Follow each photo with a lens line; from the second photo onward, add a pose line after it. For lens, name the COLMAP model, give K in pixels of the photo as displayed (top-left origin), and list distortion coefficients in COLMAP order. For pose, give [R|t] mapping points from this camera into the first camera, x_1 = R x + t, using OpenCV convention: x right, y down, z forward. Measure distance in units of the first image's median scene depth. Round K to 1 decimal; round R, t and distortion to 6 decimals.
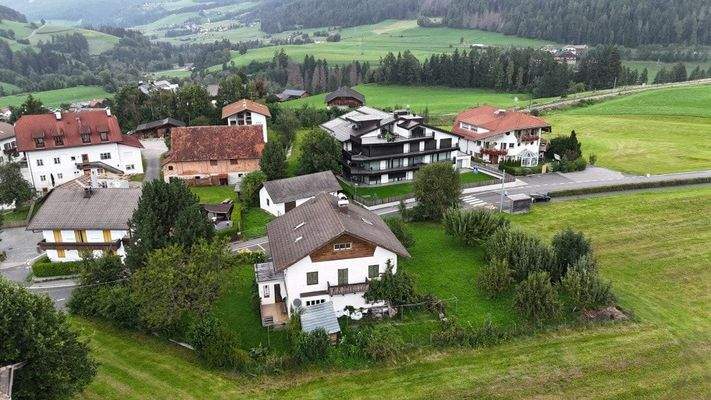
lens RADIAL K [[522.6, 0, 359.7], [0, 522.6, 200.3], [0, 0, 1]] dist [0.053776, -0.047575]
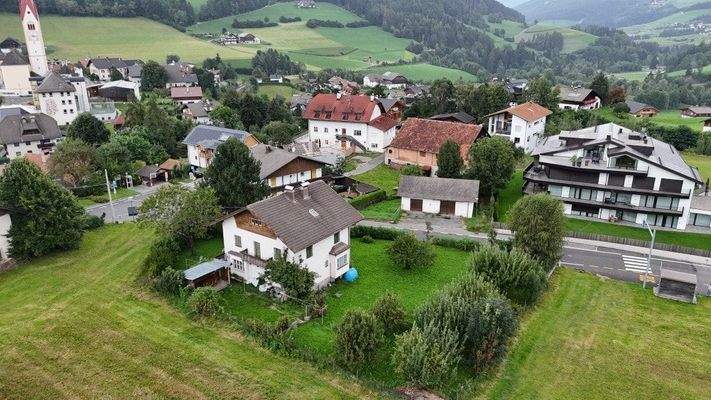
lens RADIAL K [[522.6, 0, 355.8], [0, 522.6, 202.9], [0, 0, 1]] dist [0.053776, -0.047575]
pose [[0.650395, 0.249796, -0.717348, 0.424402], [-0.245707, 0.962795, 0.112492, -0.061637], [0.718759, 0.103094, 0.687573, 0.173601]]
